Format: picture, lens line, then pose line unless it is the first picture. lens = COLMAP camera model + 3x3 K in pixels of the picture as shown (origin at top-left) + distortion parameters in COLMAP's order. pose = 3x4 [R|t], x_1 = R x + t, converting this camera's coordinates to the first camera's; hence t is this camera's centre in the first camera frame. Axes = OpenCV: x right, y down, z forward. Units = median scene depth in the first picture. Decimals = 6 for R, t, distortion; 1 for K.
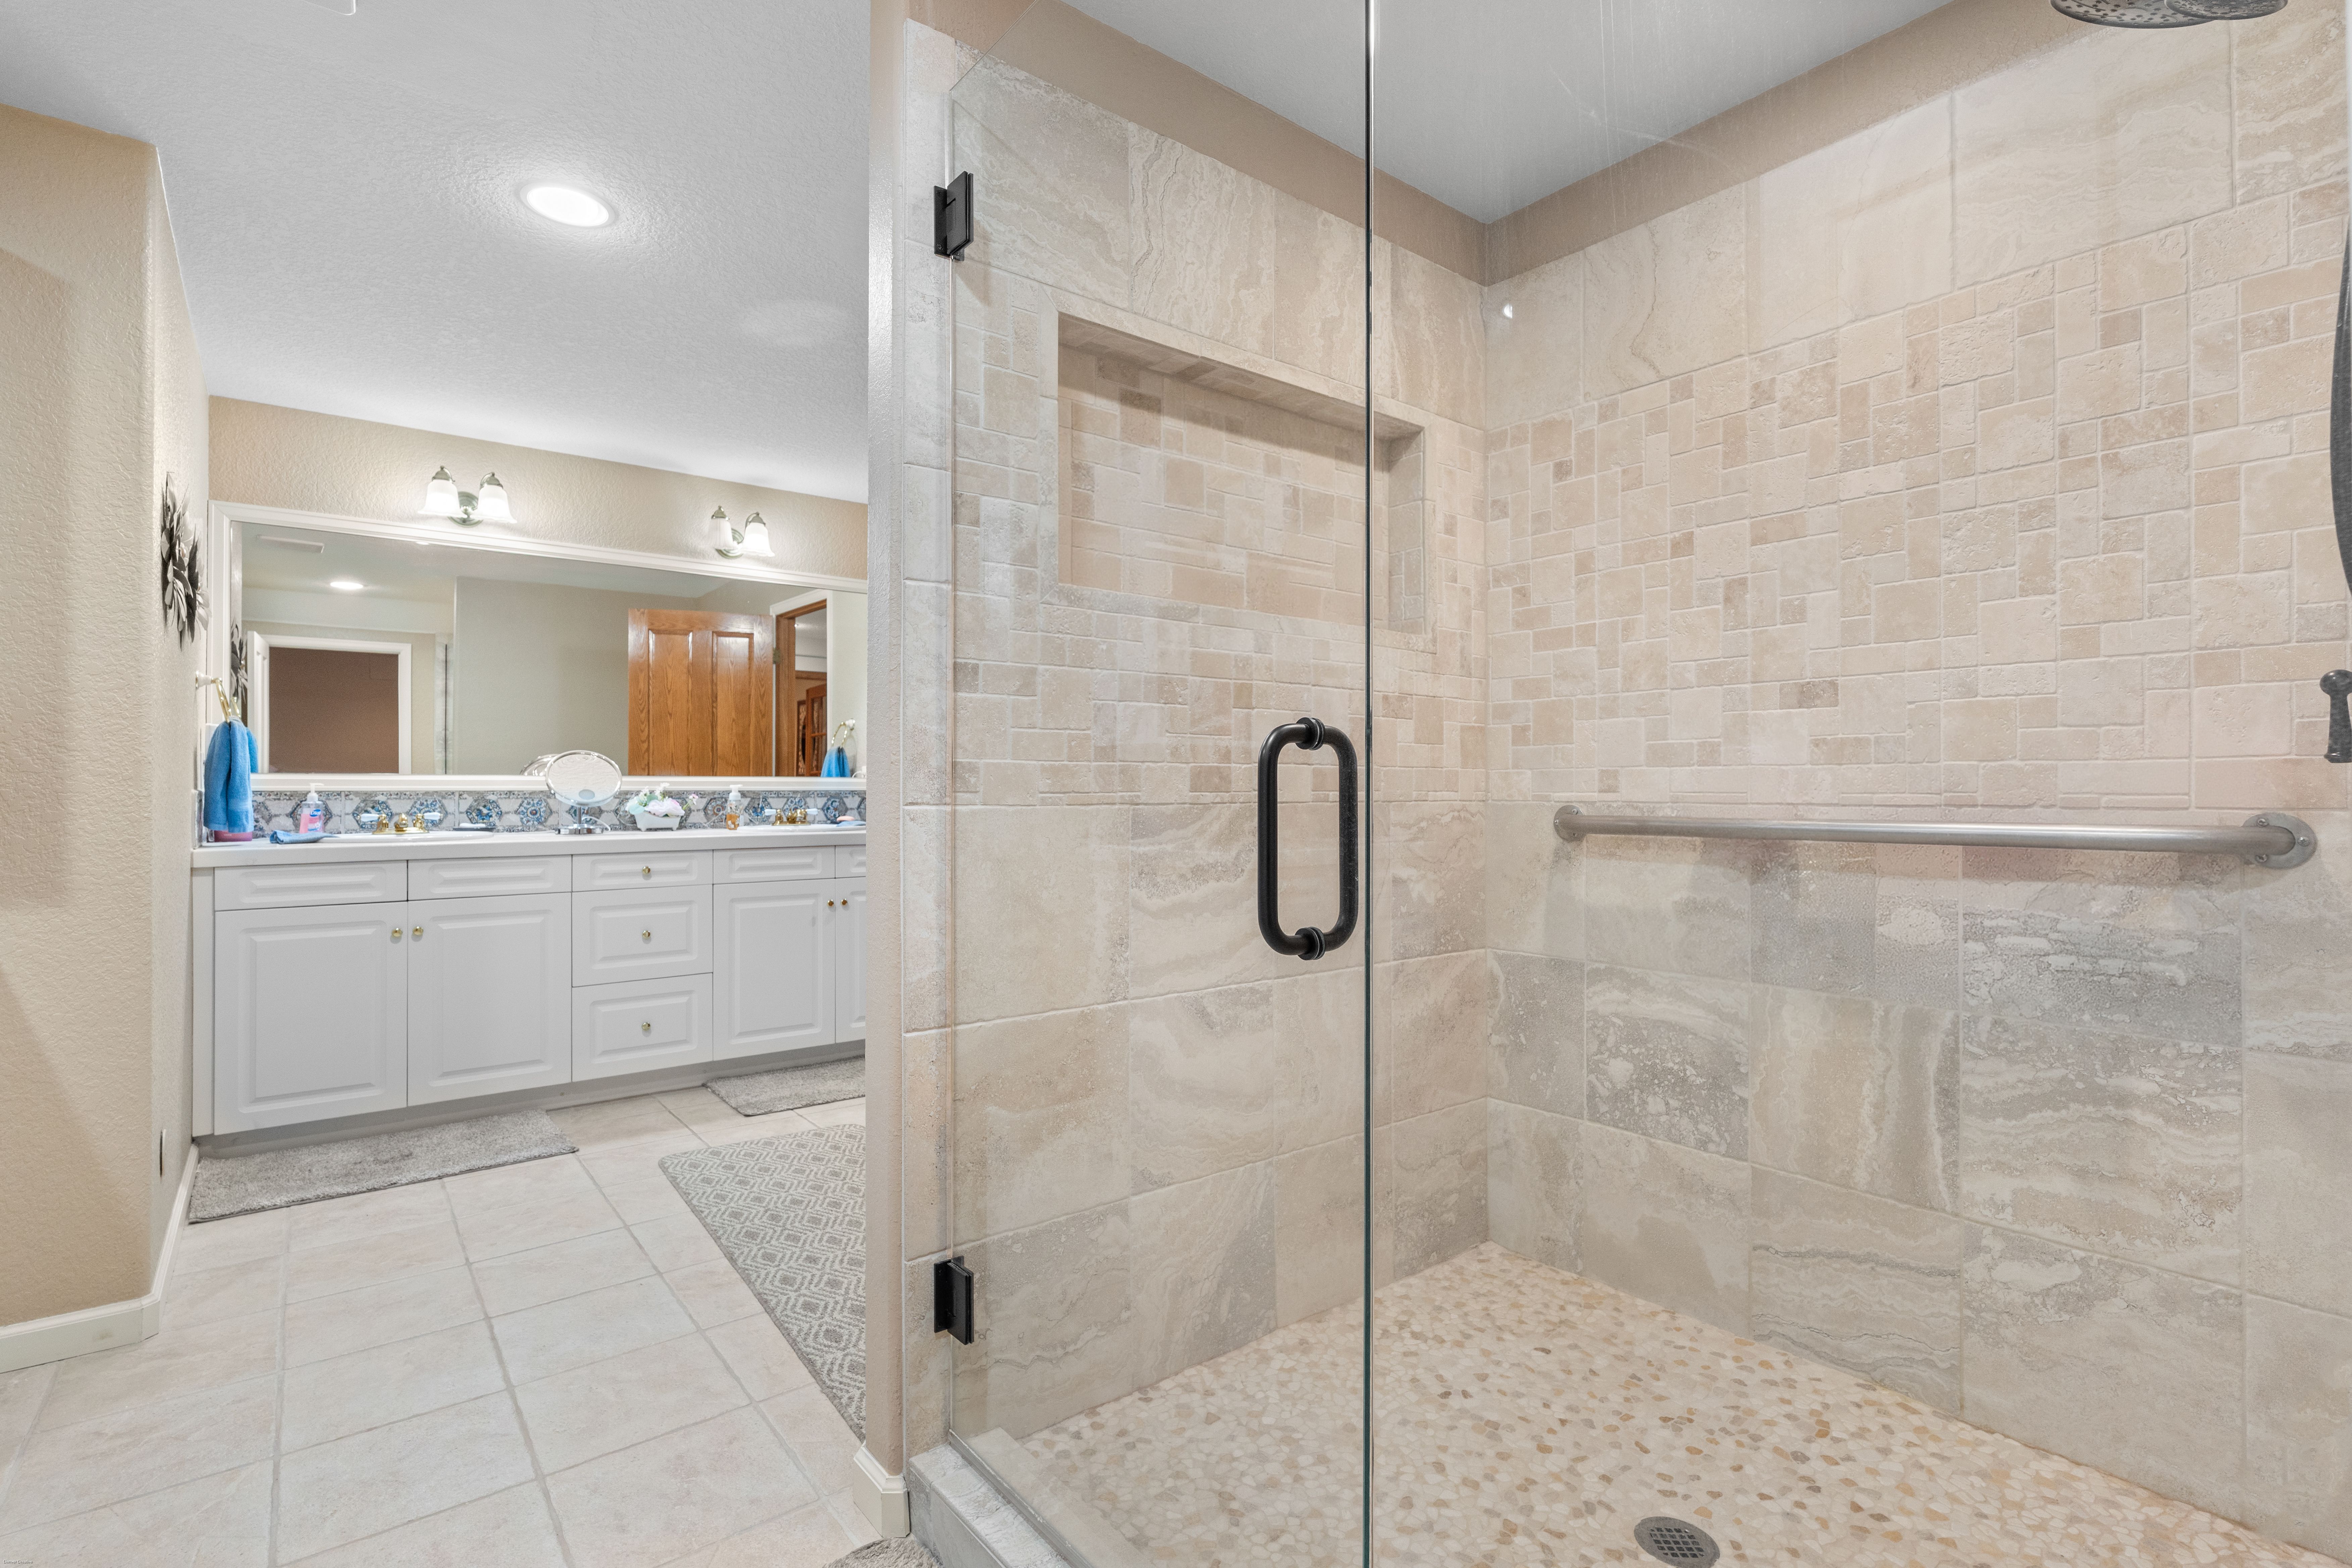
lens RADIAL K [[1103.0, 0, 1176.0], [0, 1103.0, 784.0], [0, 0, 1]] dist [0.000290, 0.000075]
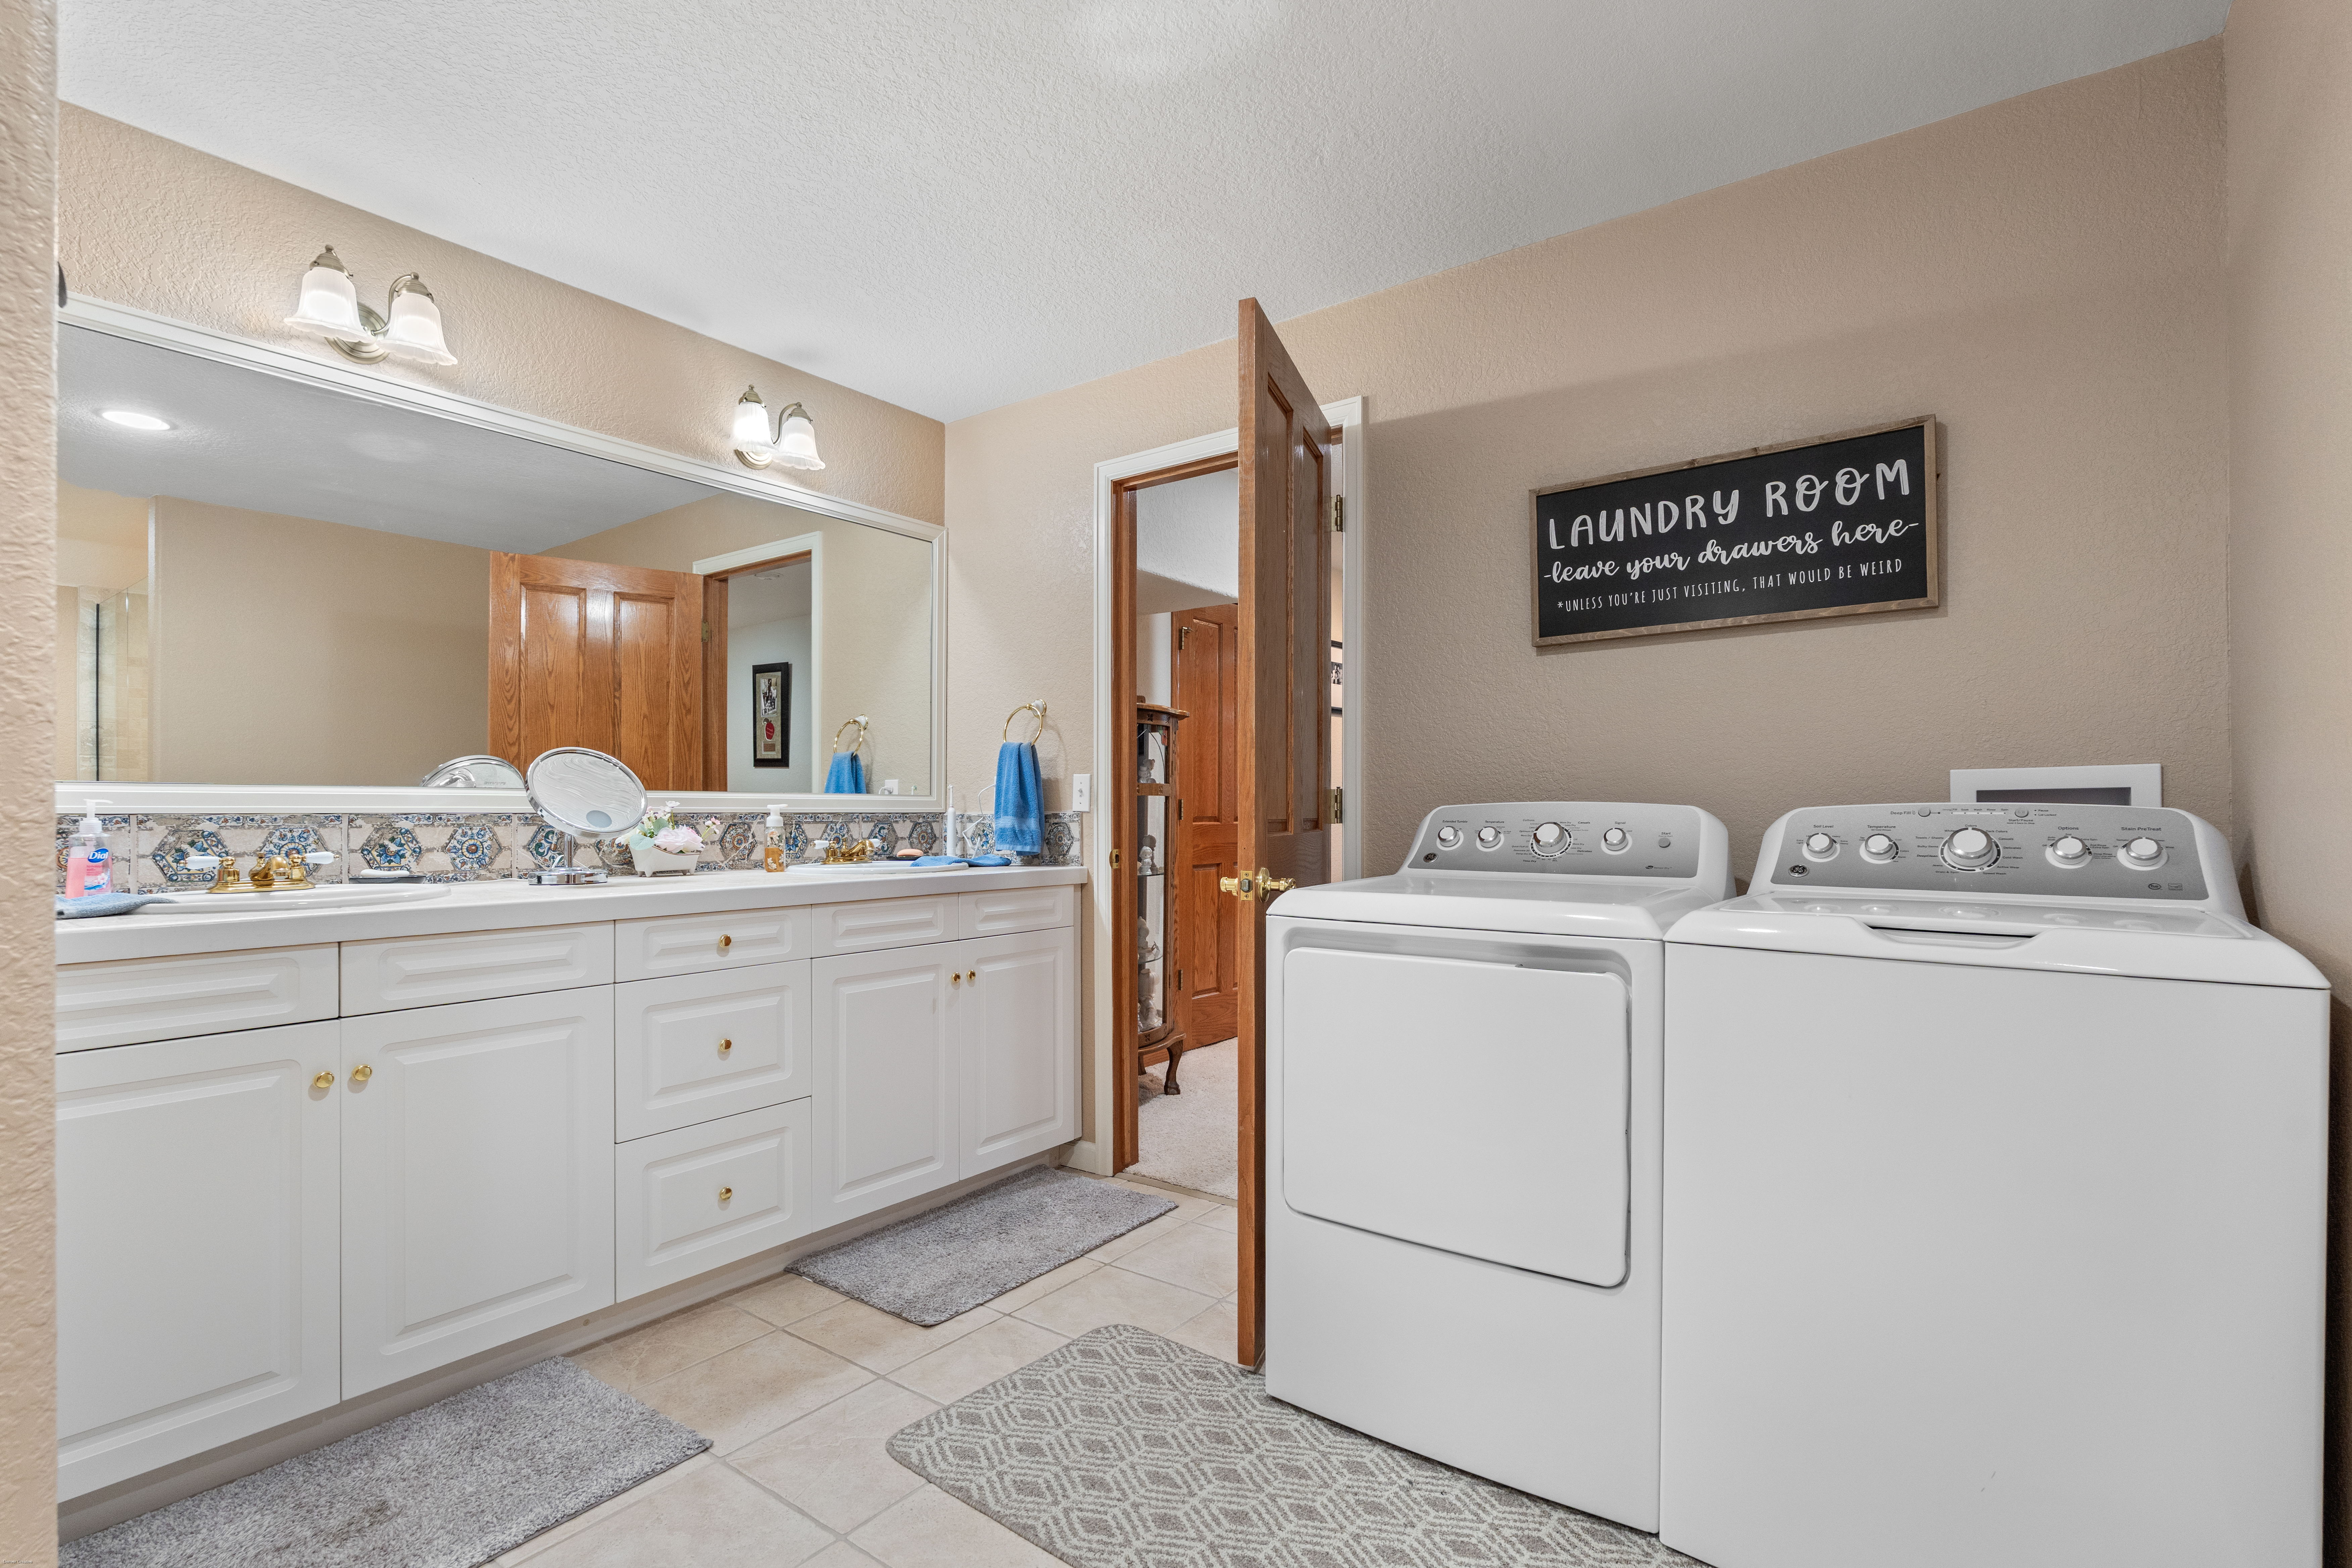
lens RADIAL K [[1108.3, 0, 1176.5], [0, 1108.3, 811.2], [0, 0, 1]] dist [0.000352, -0.000028]
pose [[0.966387, -0.002694, 0.257076, -0.388954], [0.002254, 0.999995, 0.002004, 0.004884], [-0.257080, -0.001358, 0.966389, 0.330697]]
